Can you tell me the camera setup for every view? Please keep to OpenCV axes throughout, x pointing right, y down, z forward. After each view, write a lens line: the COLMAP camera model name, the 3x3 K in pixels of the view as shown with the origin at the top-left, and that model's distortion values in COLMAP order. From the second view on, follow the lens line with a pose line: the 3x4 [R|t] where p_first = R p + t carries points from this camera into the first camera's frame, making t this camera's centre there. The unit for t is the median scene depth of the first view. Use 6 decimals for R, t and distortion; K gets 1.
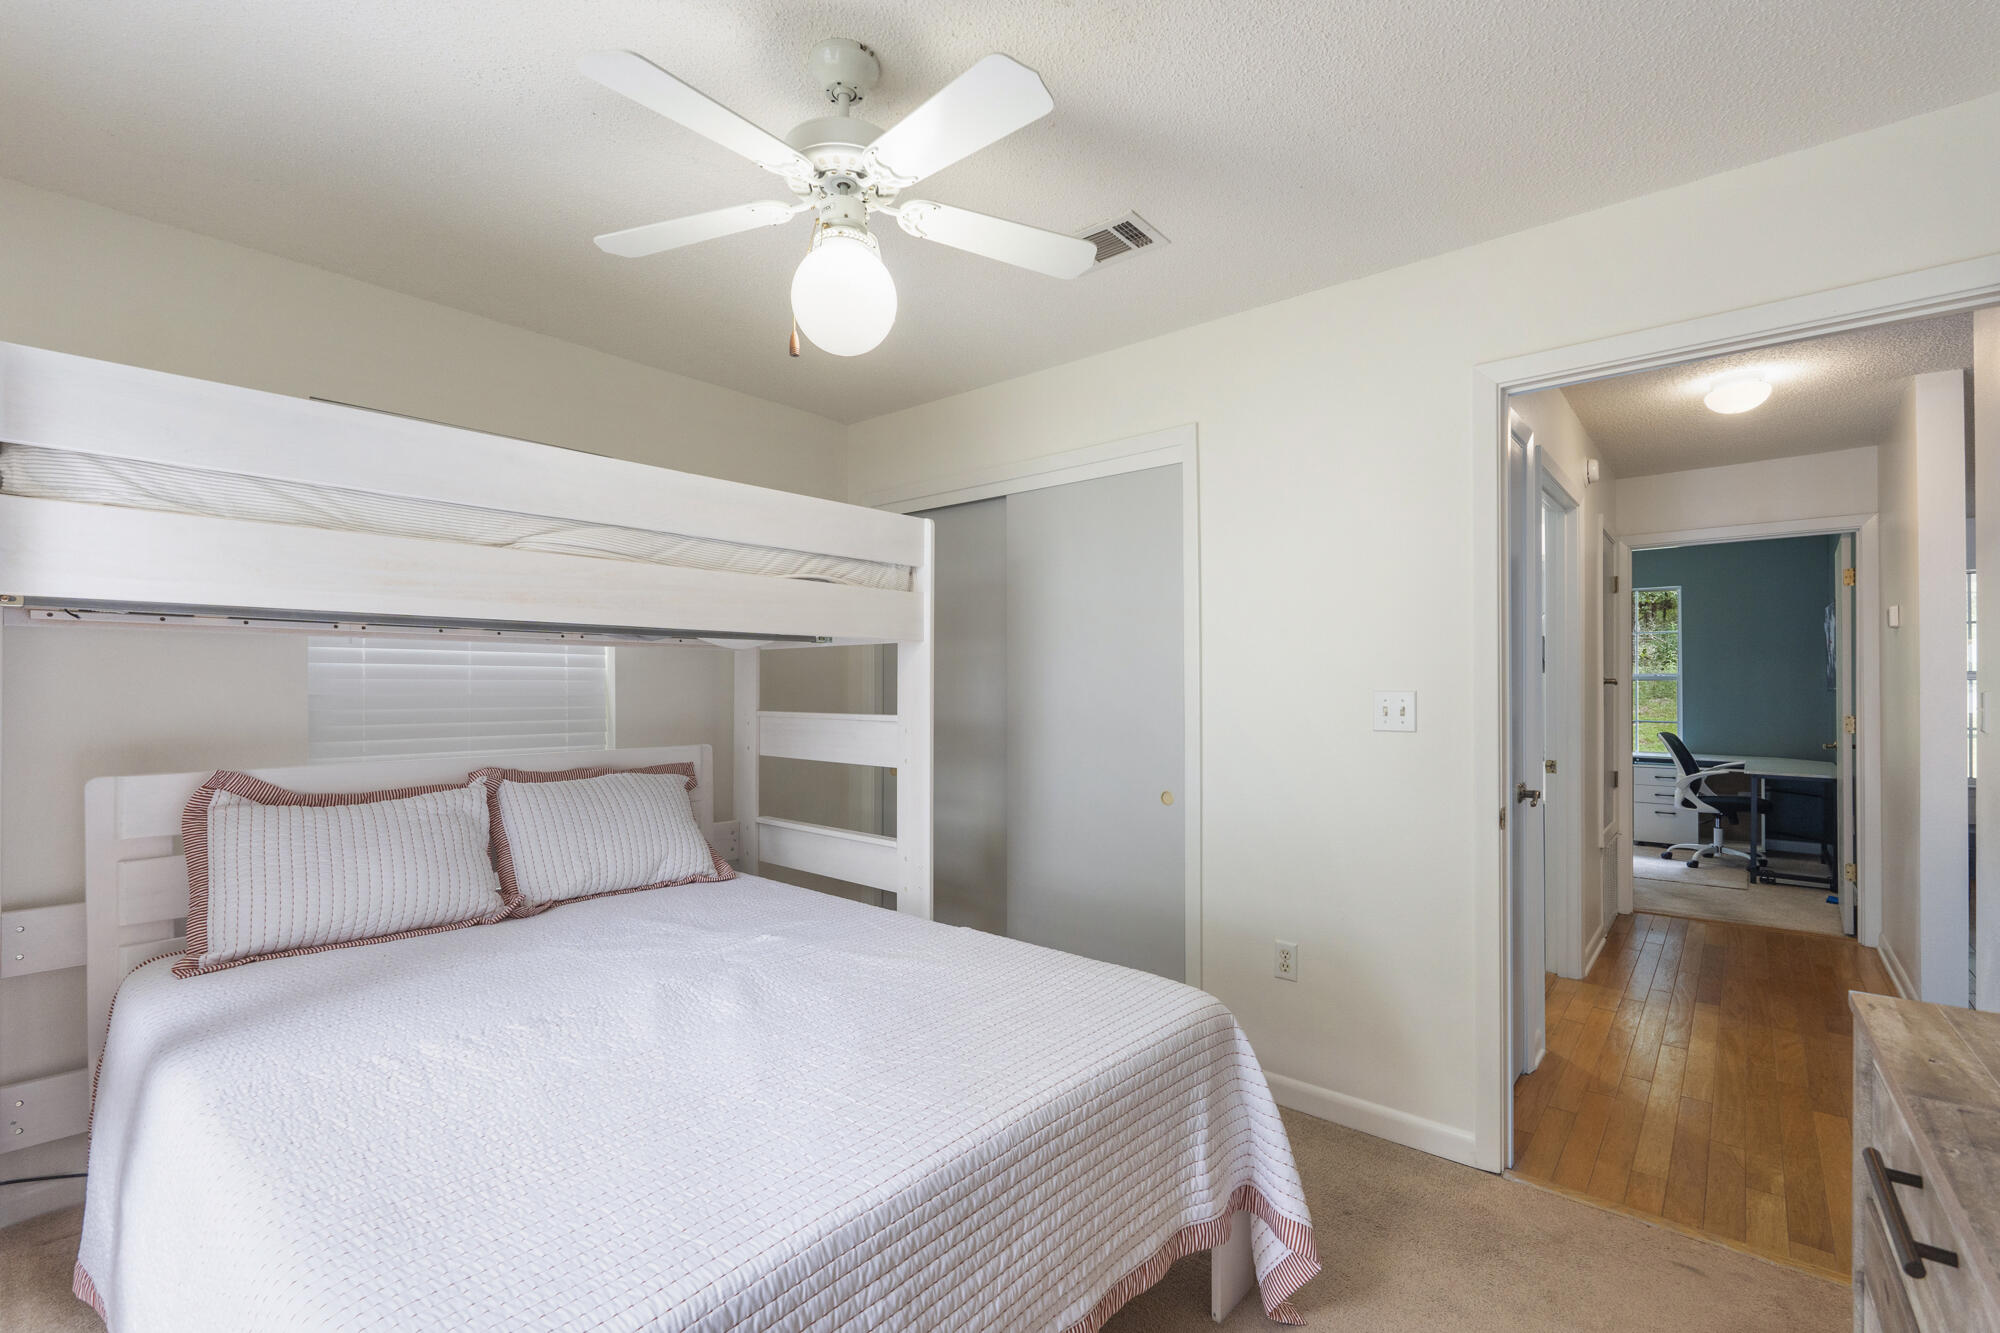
lens RADIAL K [[898.8, 0, 987.0], [0, 898.8, 672.7], [0, 0, 1]] dist [-0.003709, -0.001683]
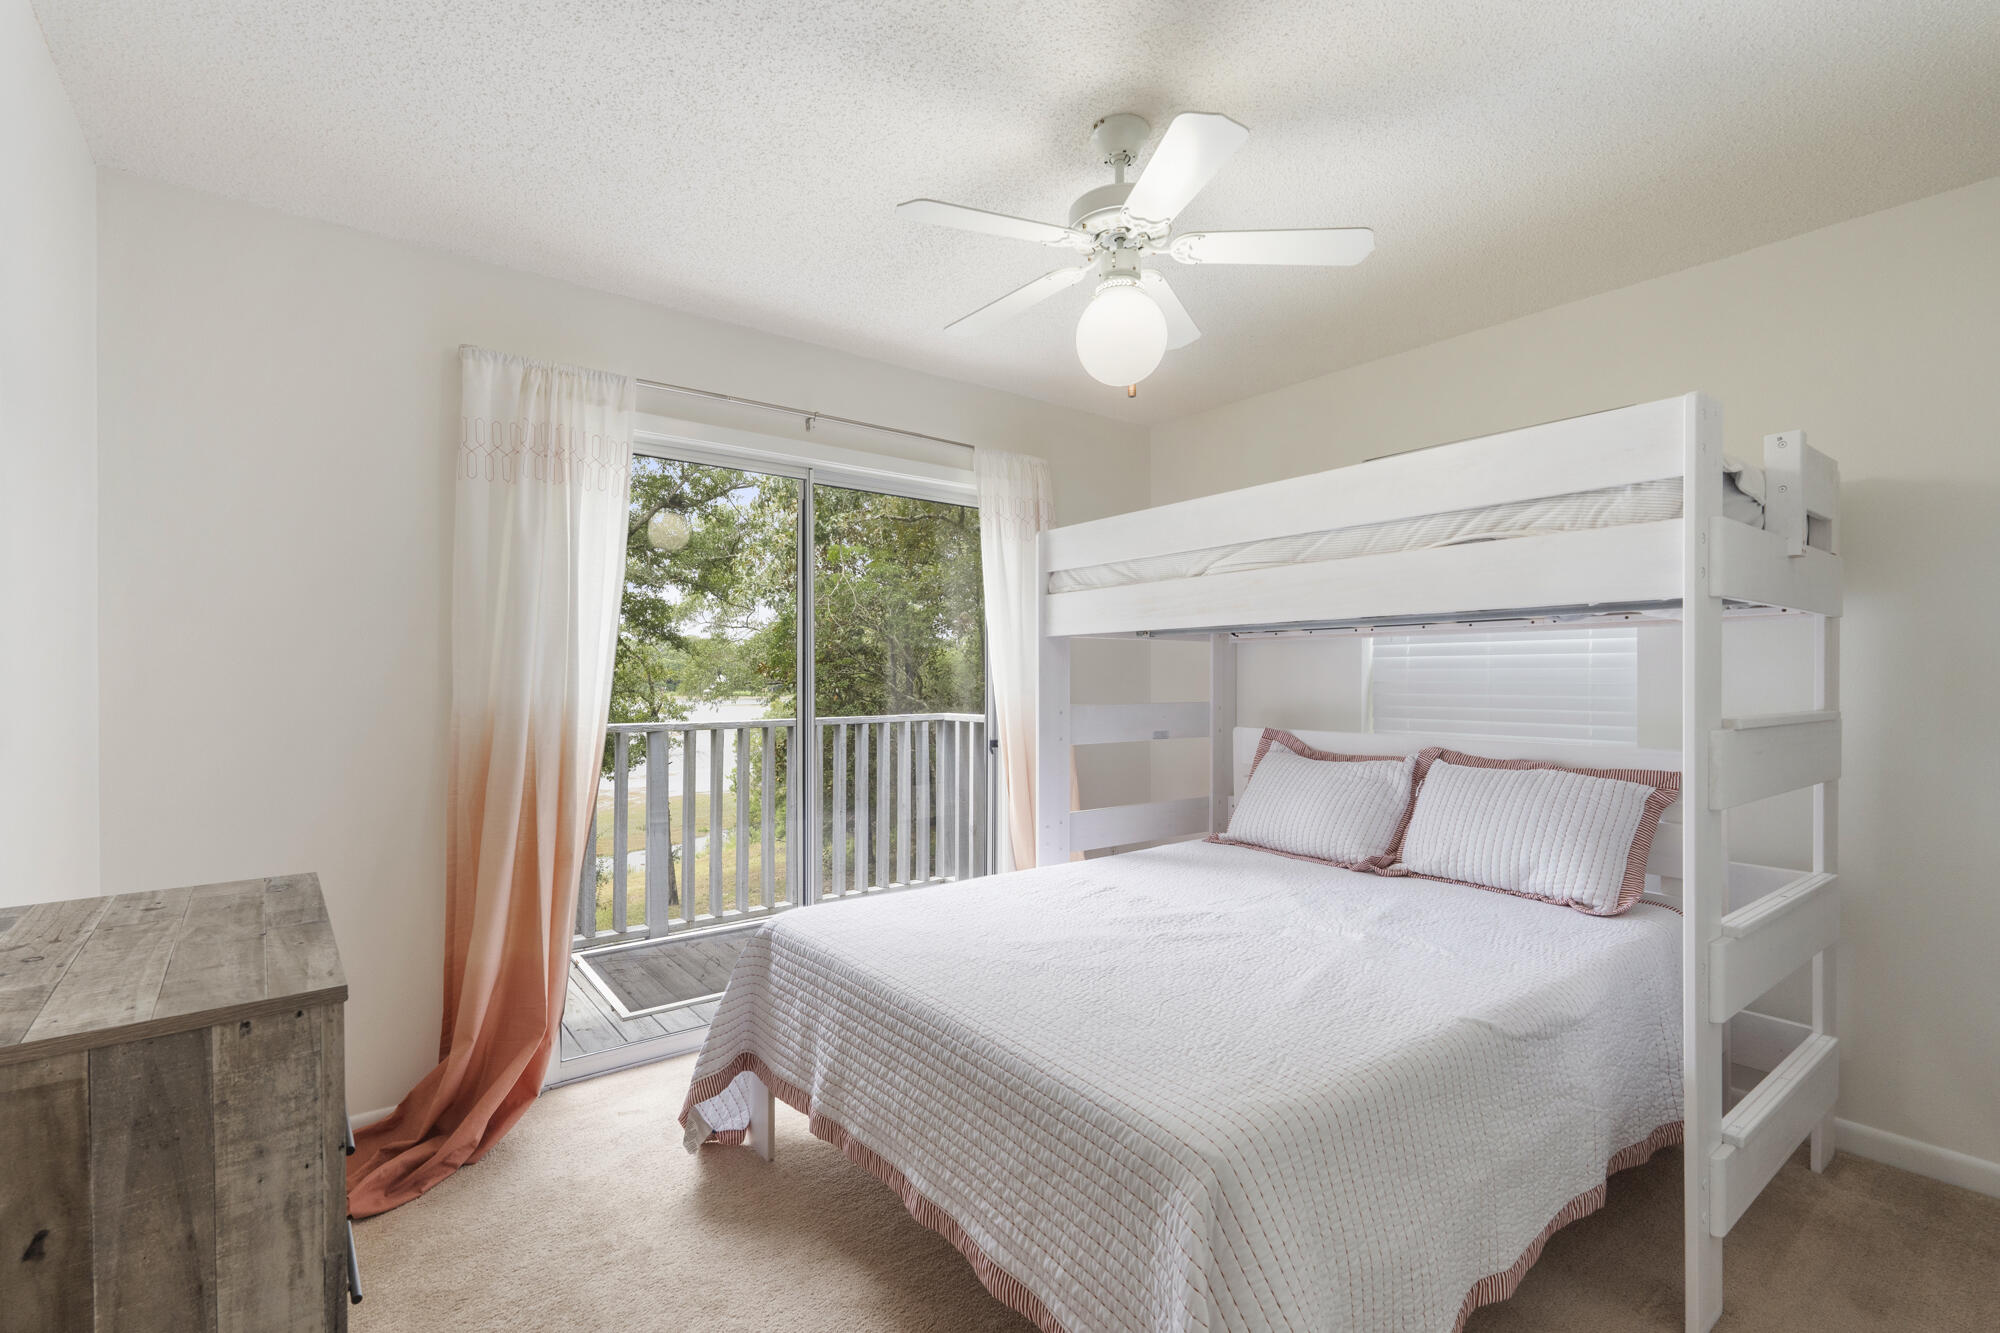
lens RADIAL K [[898.8, 0, 988.7], [0, 898.8, 675.5], [0, 0, 1]] dist [-0.003709, -0.001683]
pose [[-0.220158, -0.004072, -0.975456, 0.717733], [0.015153, 0.999856, -0.007594, 0.018185], [0.975347, -0.016453, -0.220065, 0.772949]]
